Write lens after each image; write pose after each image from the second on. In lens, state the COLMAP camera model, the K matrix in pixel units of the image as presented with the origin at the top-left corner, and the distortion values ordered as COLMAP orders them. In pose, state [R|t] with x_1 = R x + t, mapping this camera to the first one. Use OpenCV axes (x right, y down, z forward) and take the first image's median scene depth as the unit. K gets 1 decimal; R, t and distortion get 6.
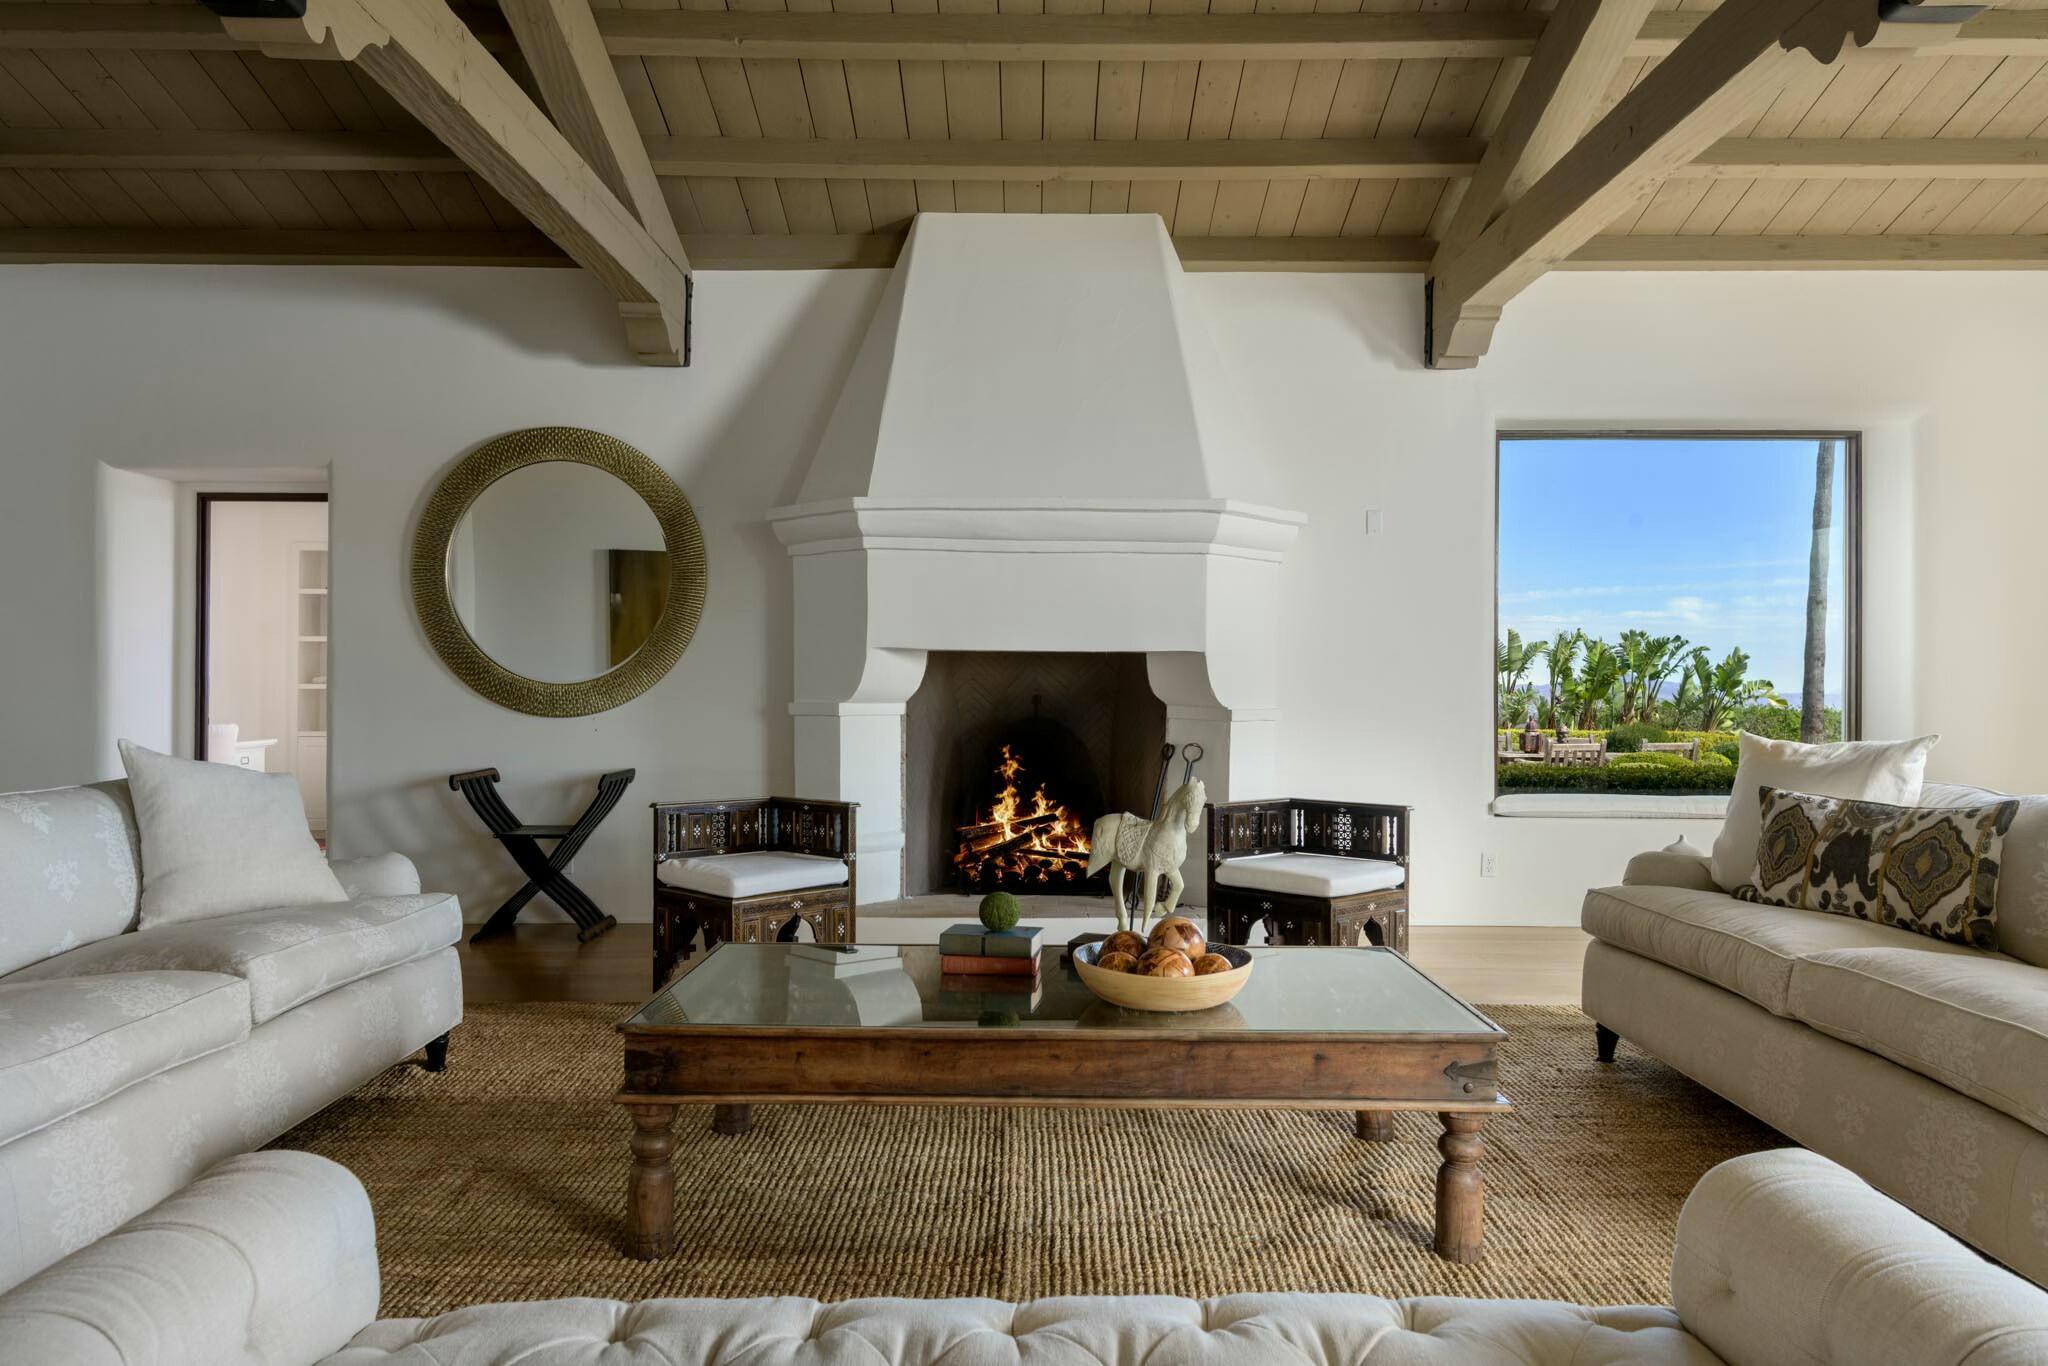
lens RADIAL K [[1347.5, 0, 1024.0], [0, 1347.5, 683.0], [0, 0, 1]] dist [0.056152, 0.000328]
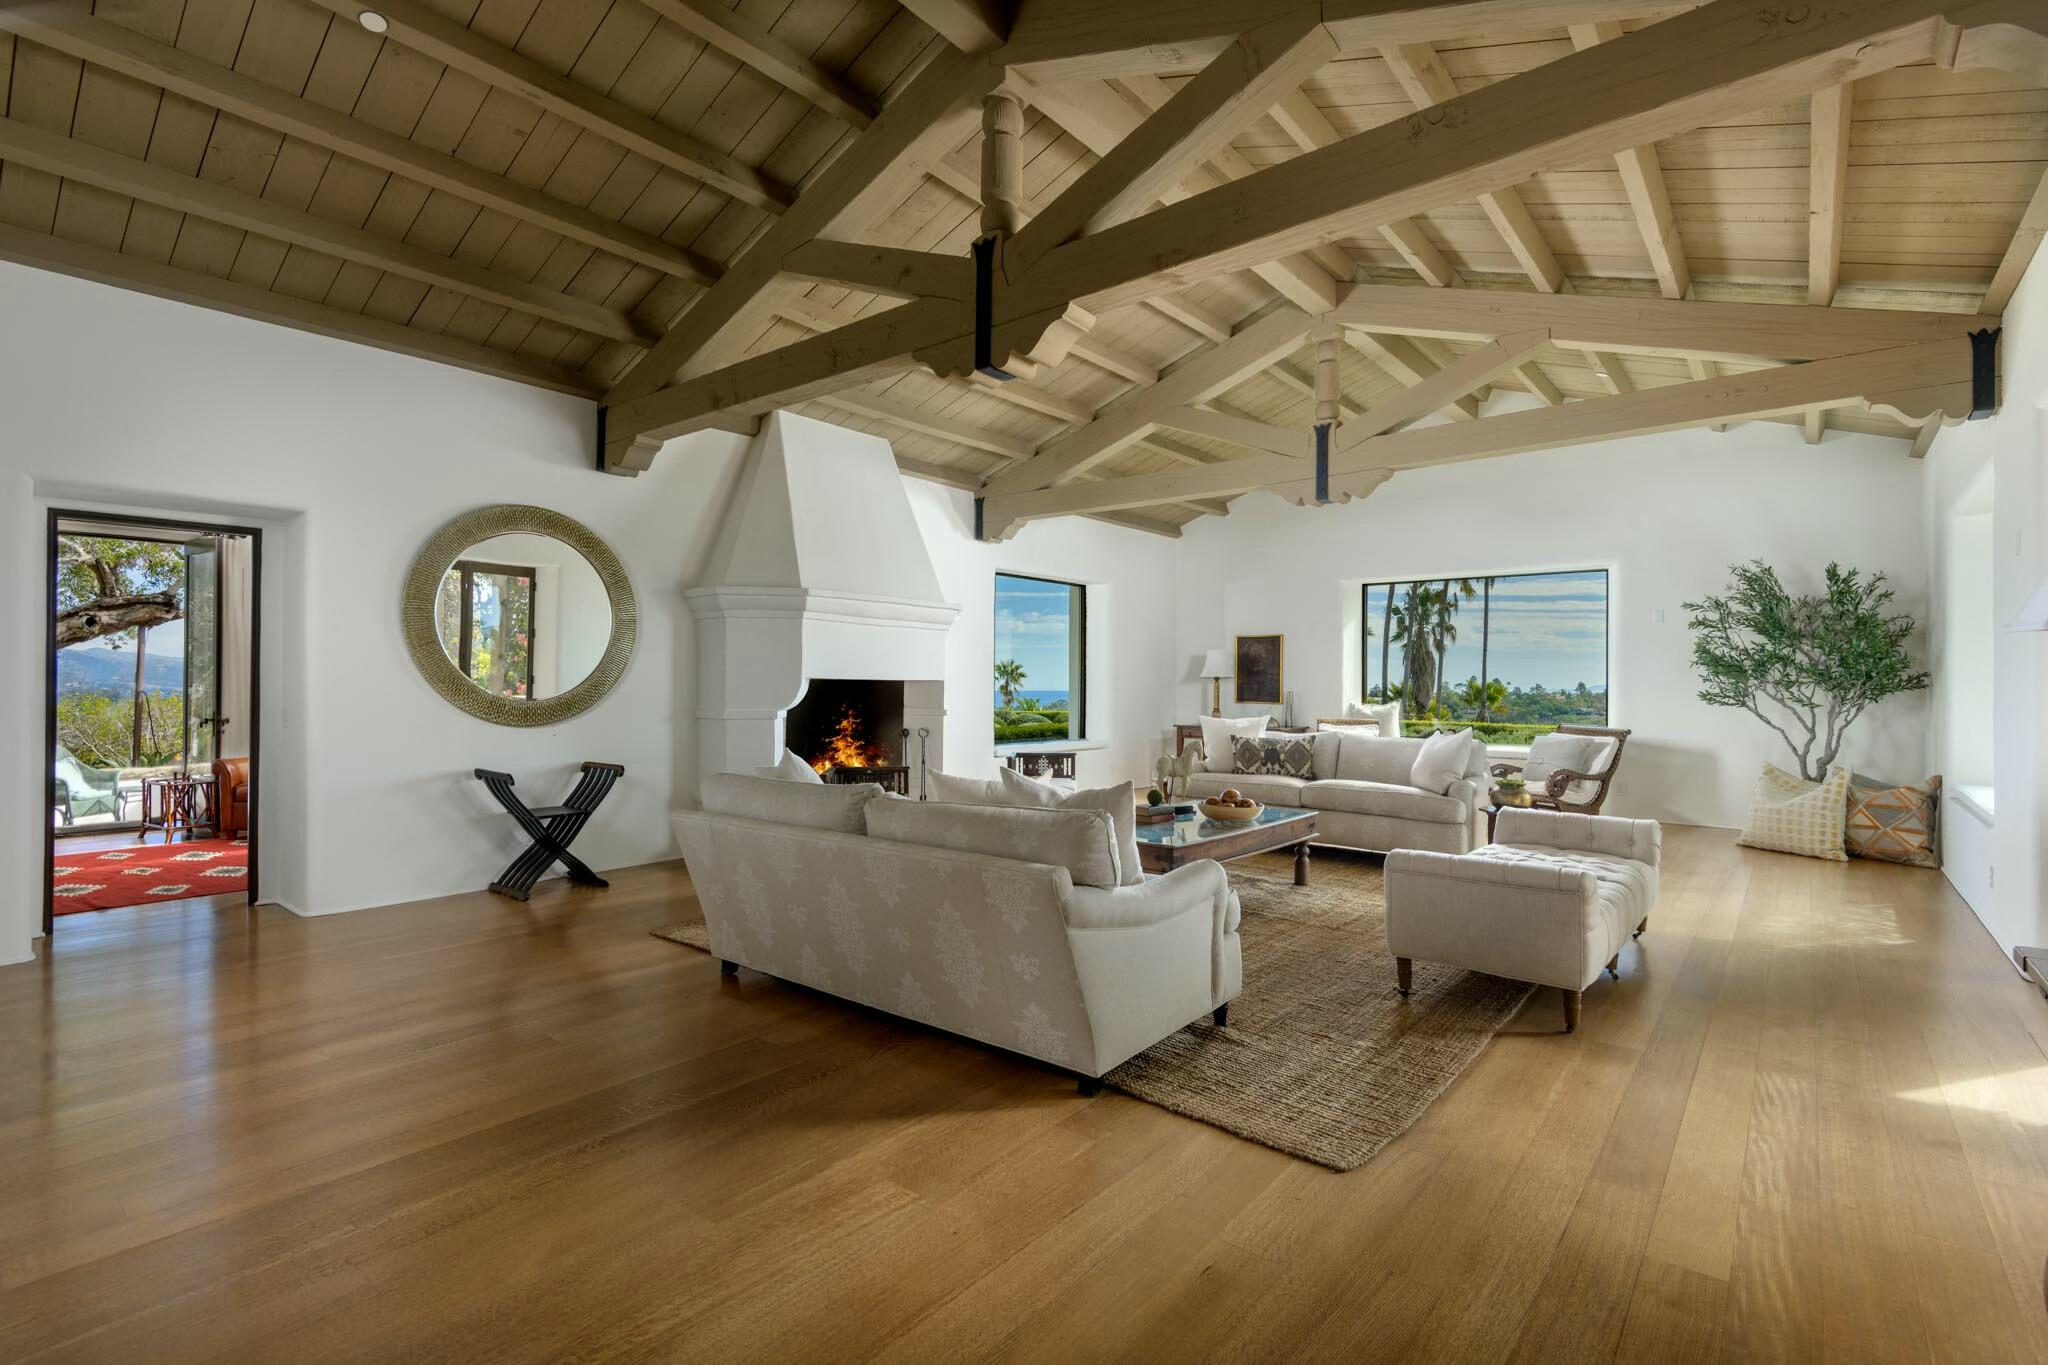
lens RADIAL K [[955.0, 0, 1024.0], [0, 955.0, 682.5], [0, 0, 1]] dist [0.023315, -0.018503]
pose [[0.637074, 0.002817, 0.770797, -0.903067], [-0.001742, 0.999996, -0.002216, -0.019807], [-0.770801, 0.000069, 0.637076, 0.048128]]
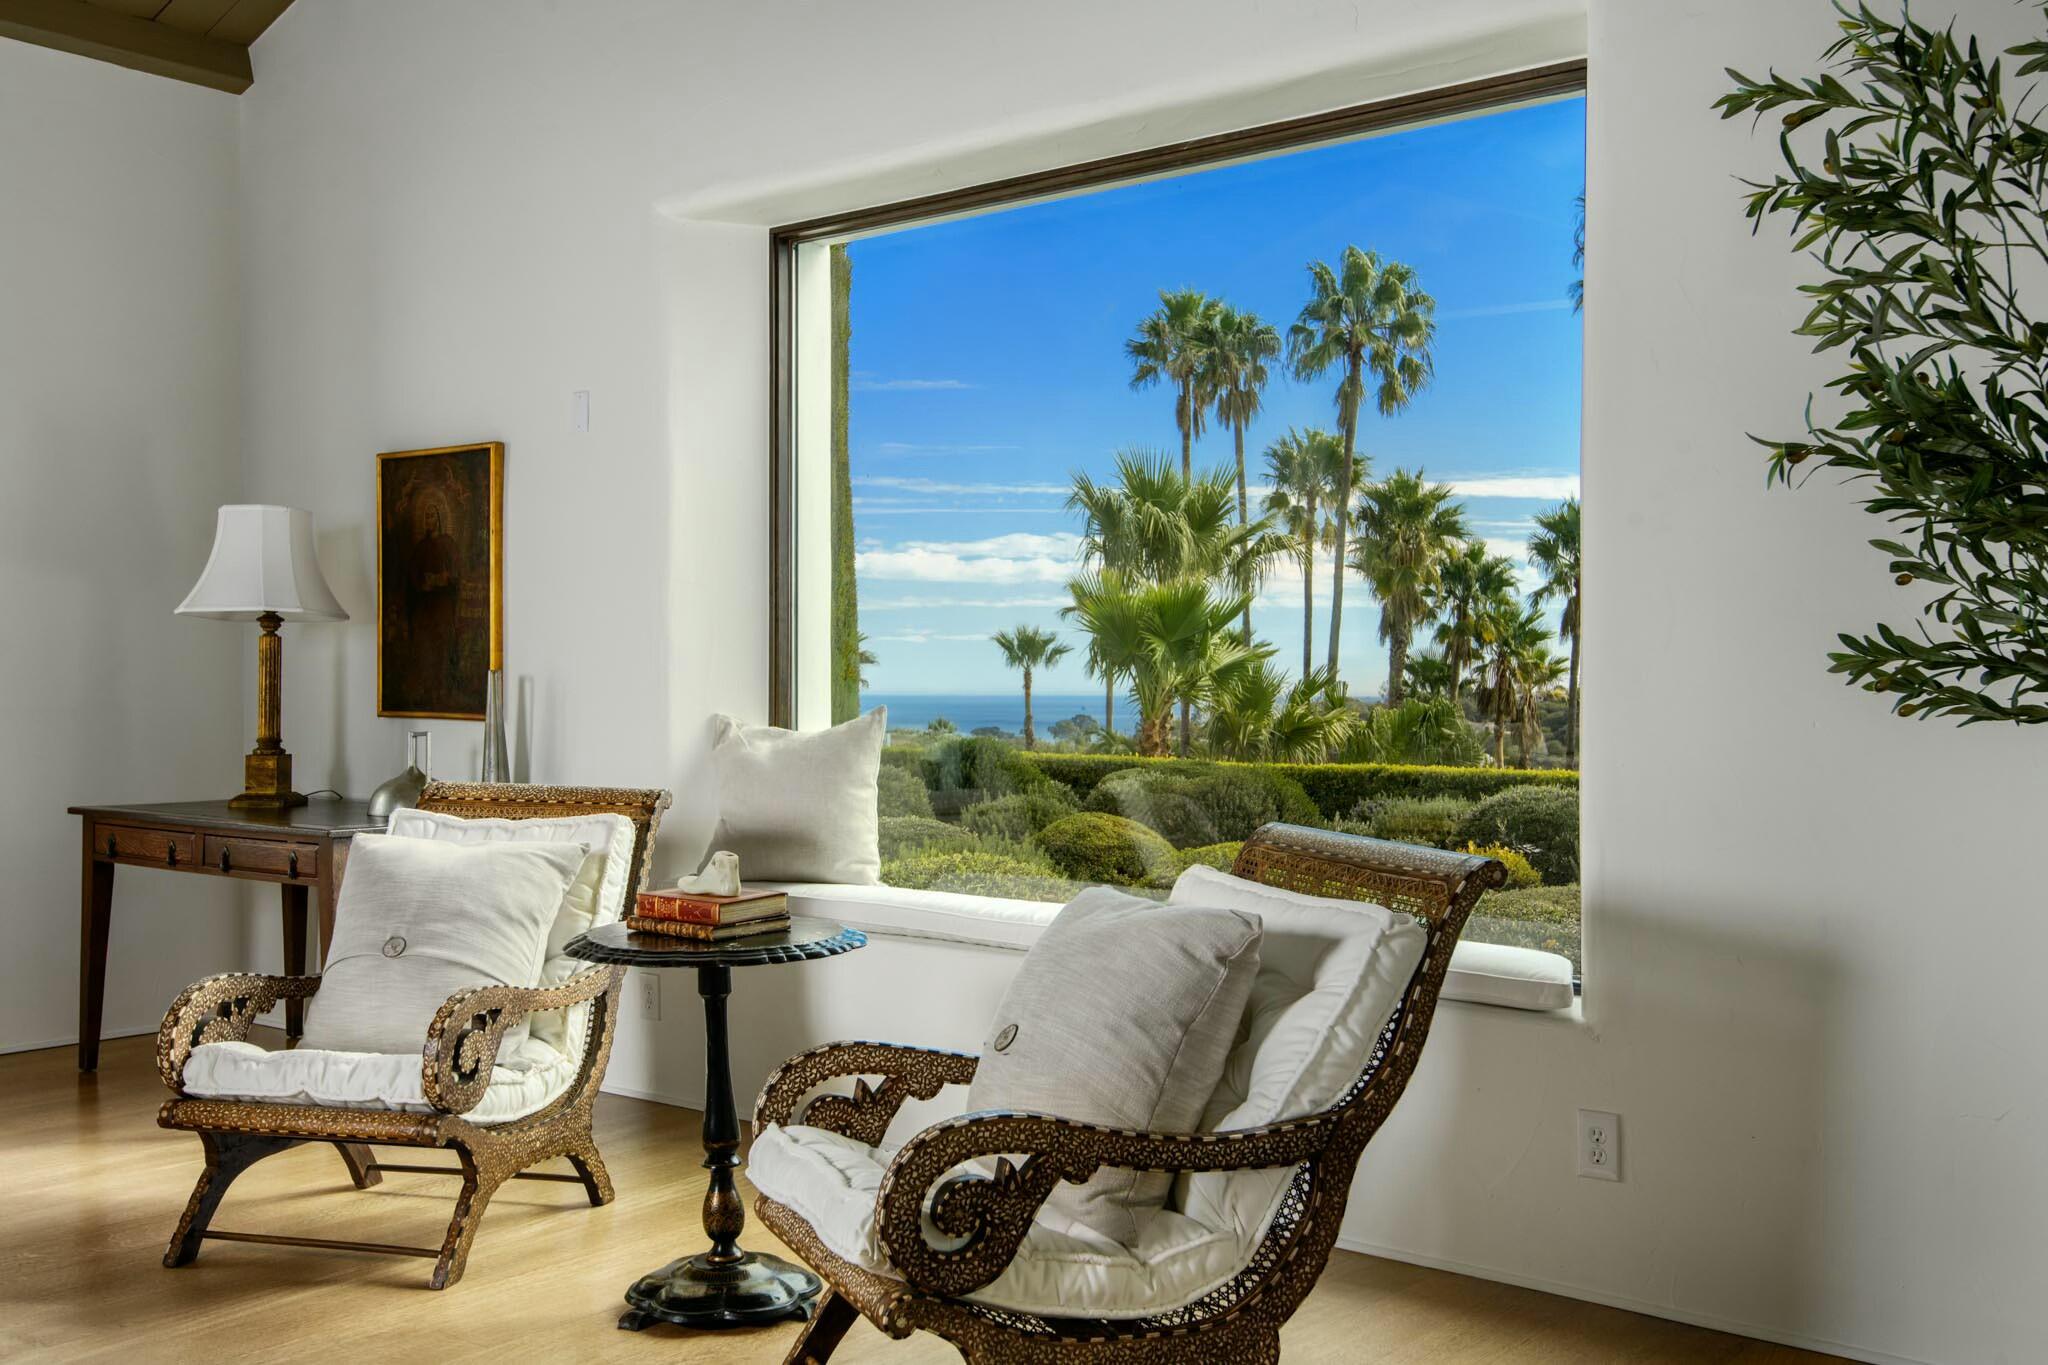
lens RADIAL K [[1996.6, 0, 1024.0], [0, 1996.6, 682.5], [0, 0, 1]] dist [0.005926, 0.004411]
pose [[0.634913, 0.000529, 0.772583, 0.404364], [-0.000610, 1.000000, -0.000184, 0.000963], [-0.772583, -0.000354, 0.634913, 0.031672]]
